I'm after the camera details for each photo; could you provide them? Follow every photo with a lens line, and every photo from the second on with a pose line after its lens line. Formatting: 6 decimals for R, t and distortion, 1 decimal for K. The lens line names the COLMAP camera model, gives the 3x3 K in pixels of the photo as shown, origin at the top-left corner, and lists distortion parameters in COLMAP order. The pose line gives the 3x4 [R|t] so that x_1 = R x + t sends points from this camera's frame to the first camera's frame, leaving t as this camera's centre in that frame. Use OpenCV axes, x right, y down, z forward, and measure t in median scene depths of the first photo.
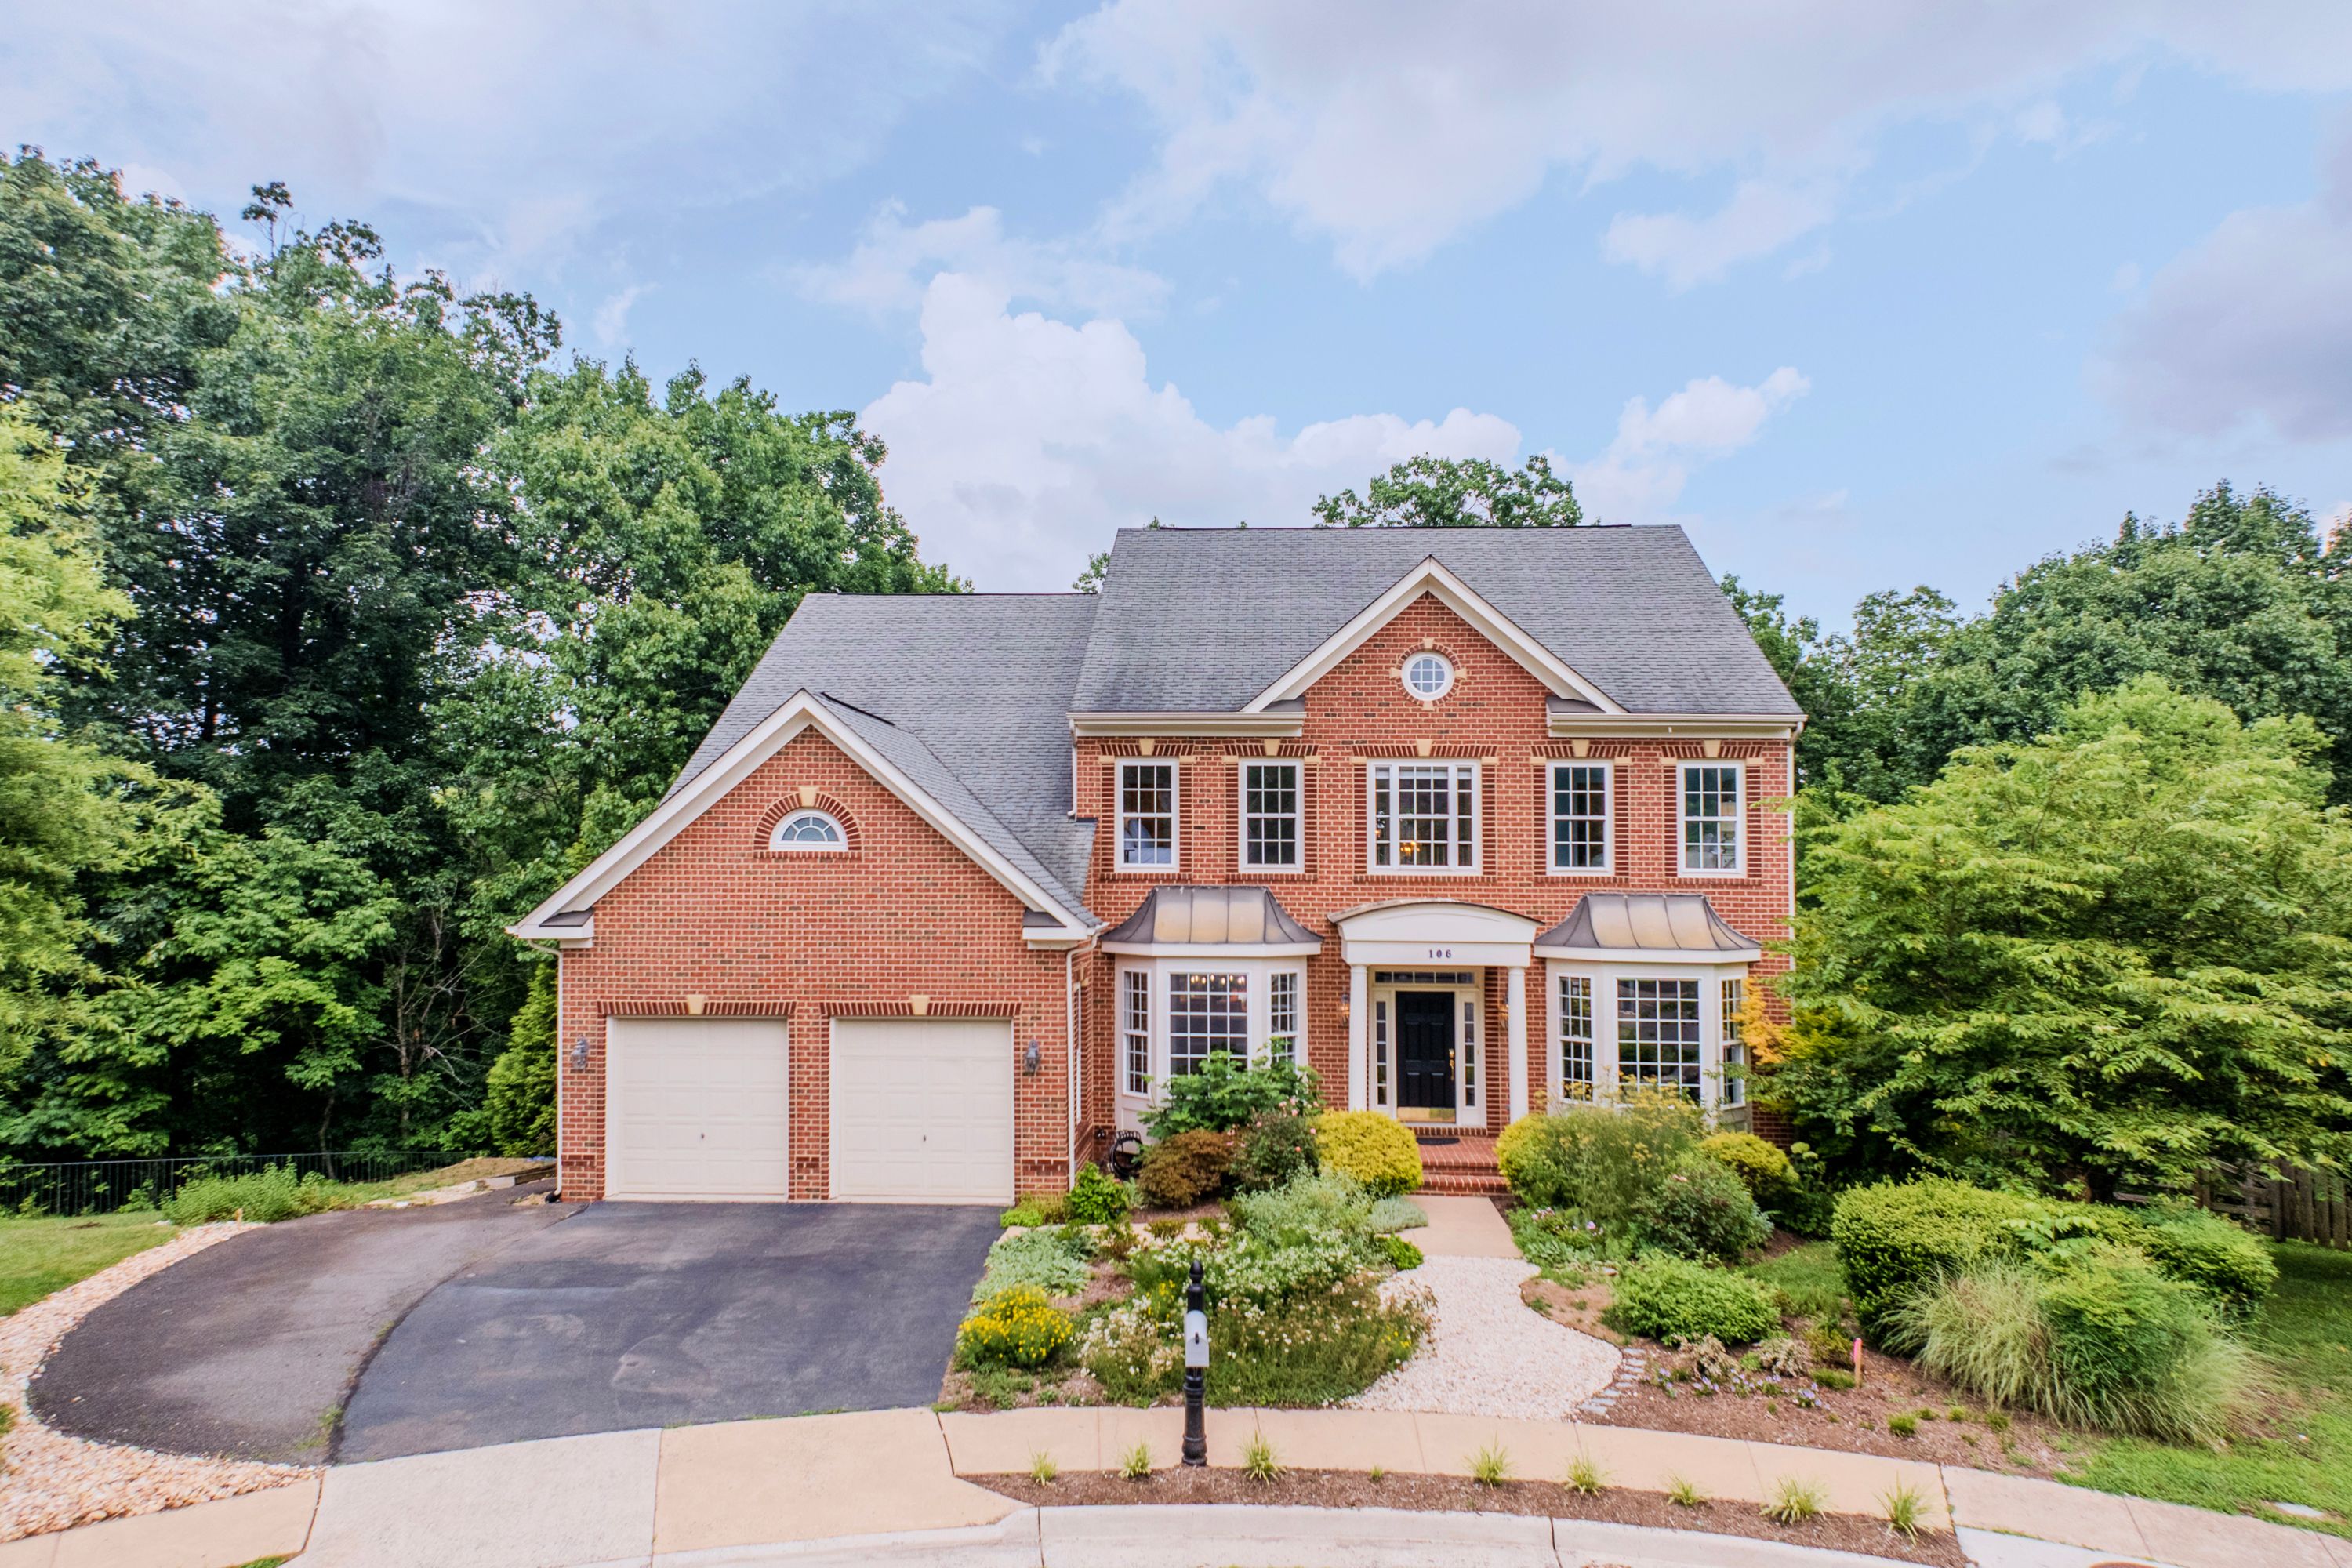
lens RADIAL K [[1501.9, 0, 1172.6], [0, 1501.9, 786.8], [0, 0, 1]] dist [0.000505, 0.000532]
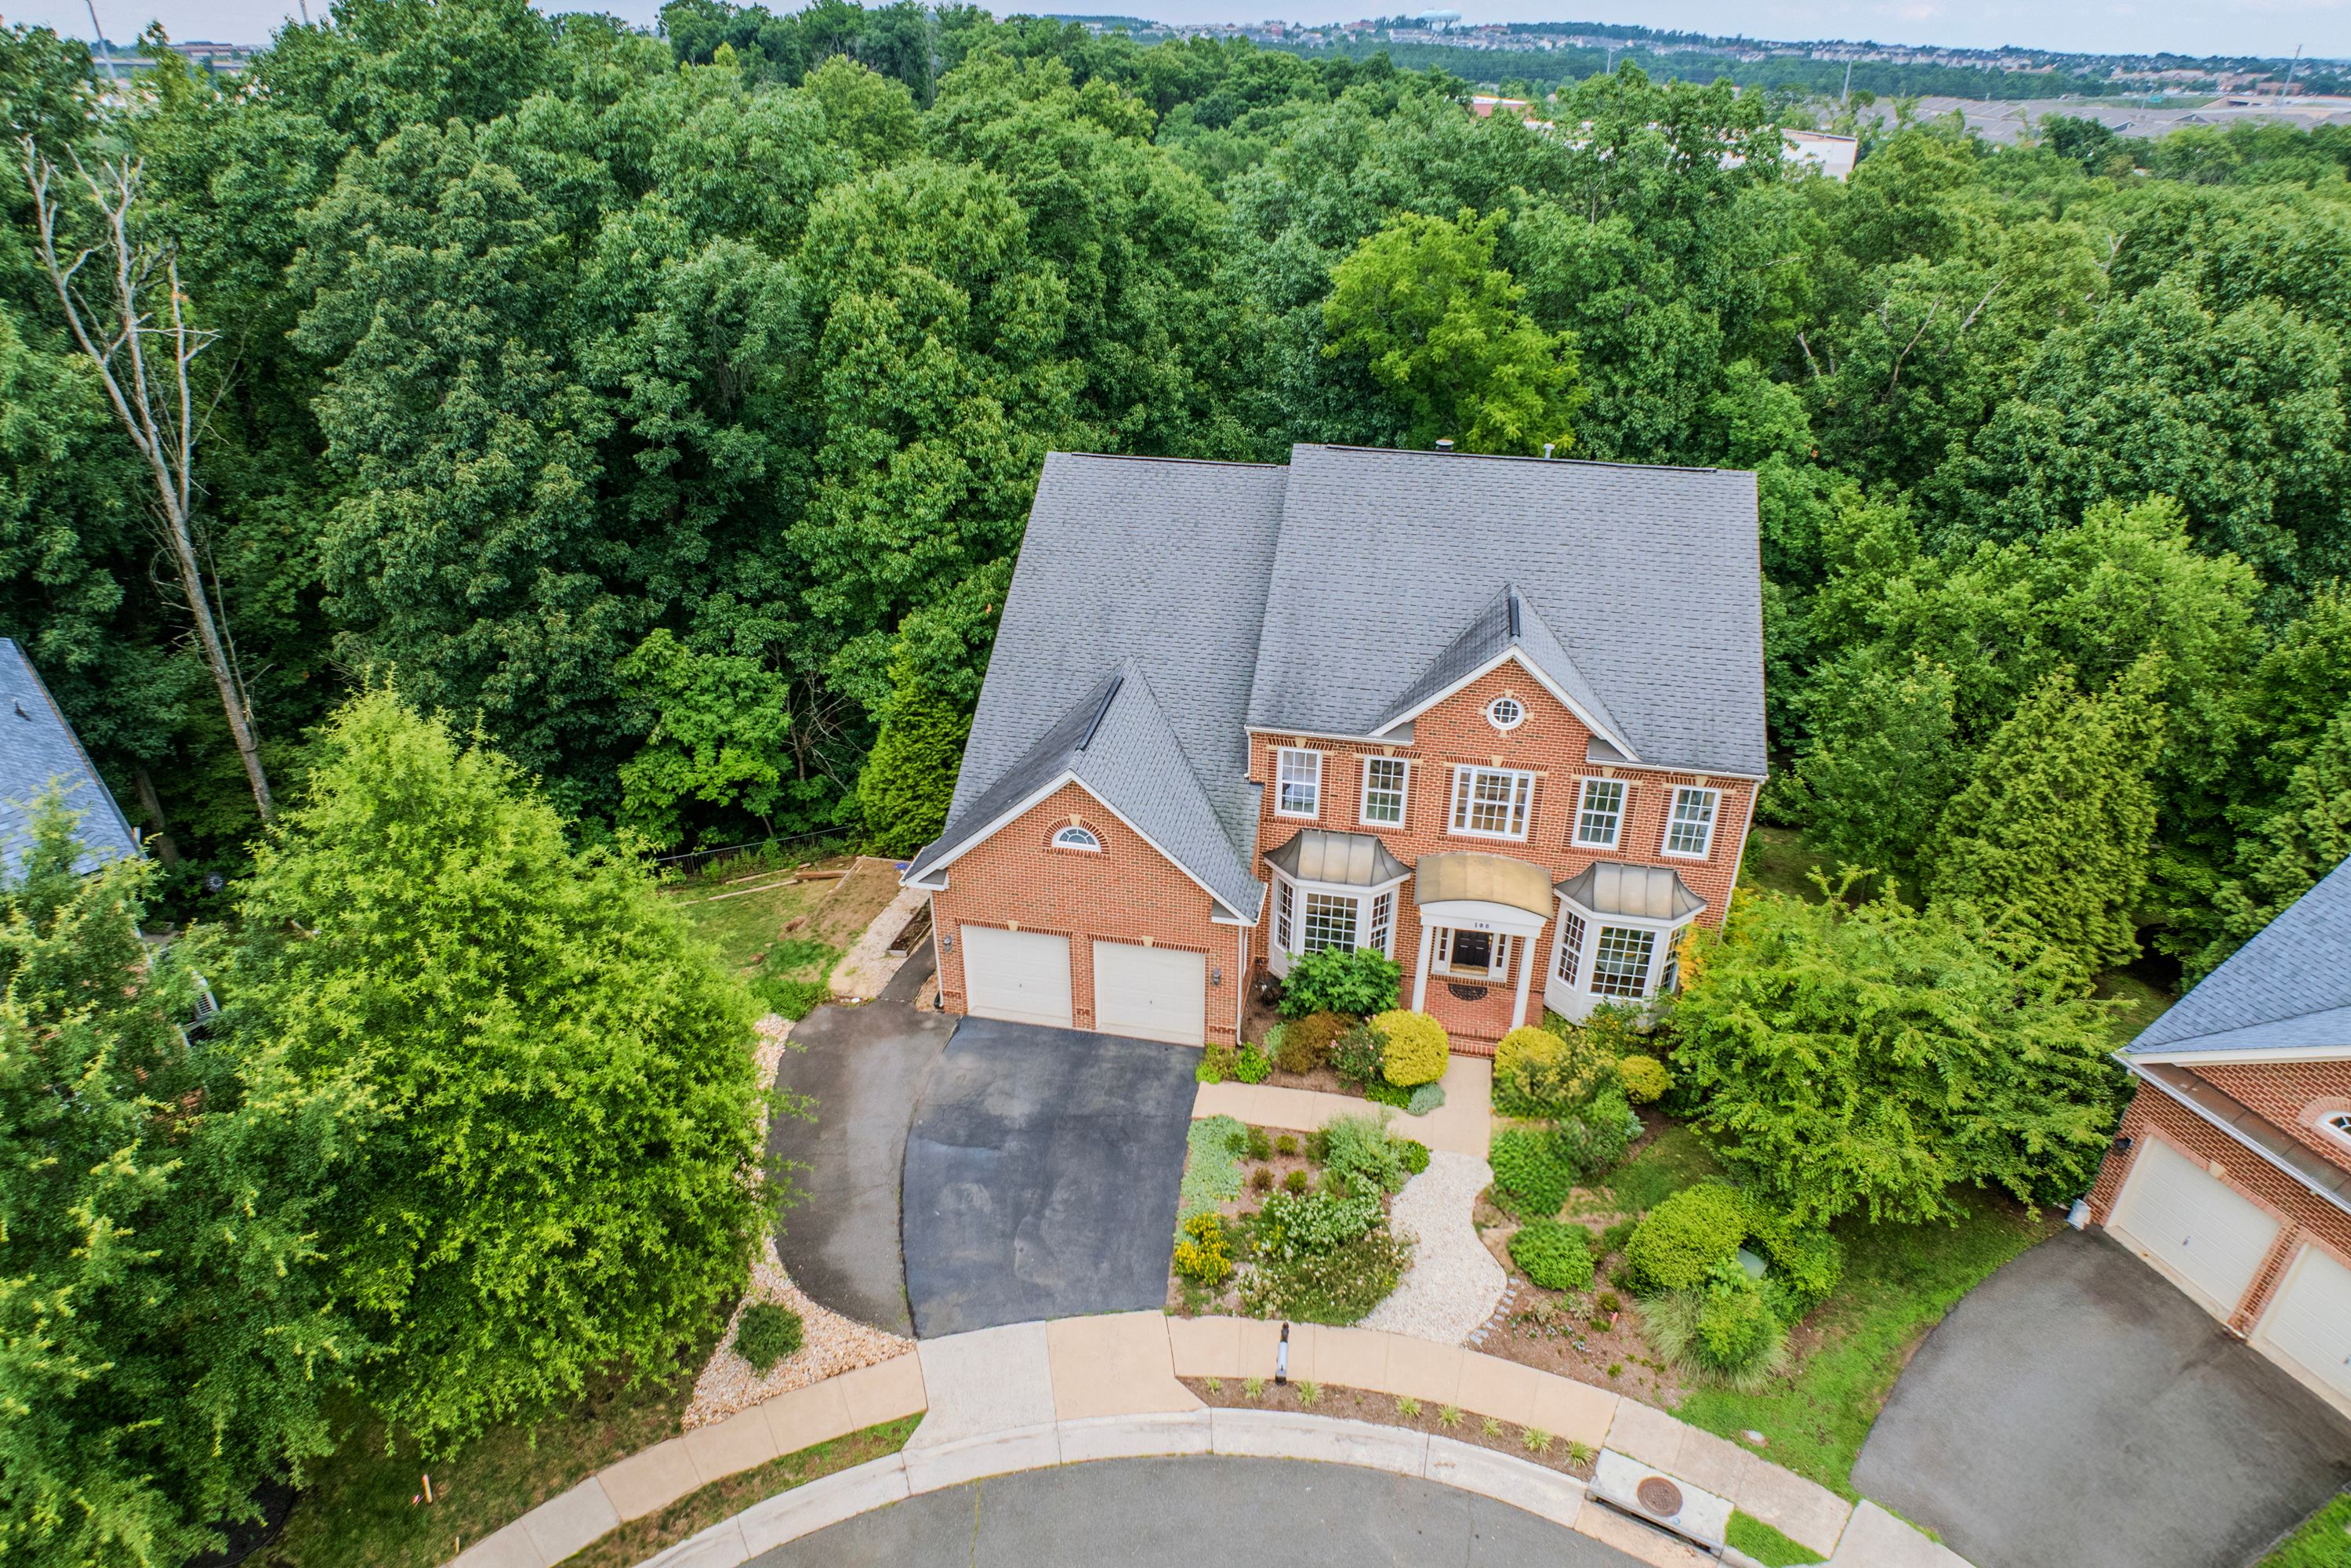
lens RADIAL K [[1501.4, 0, 1180.2], [0, 1501.4, 778.3], [0, 0, 1]] dist [0.000505, 0.000532]
pose [[0.991703, 0.070856, -0.107258, 0.025077], [-0.003613, 0.849409, 0.527724, -0.771763], [0.128499, -0.522958, 0.842617, -0.243966]]
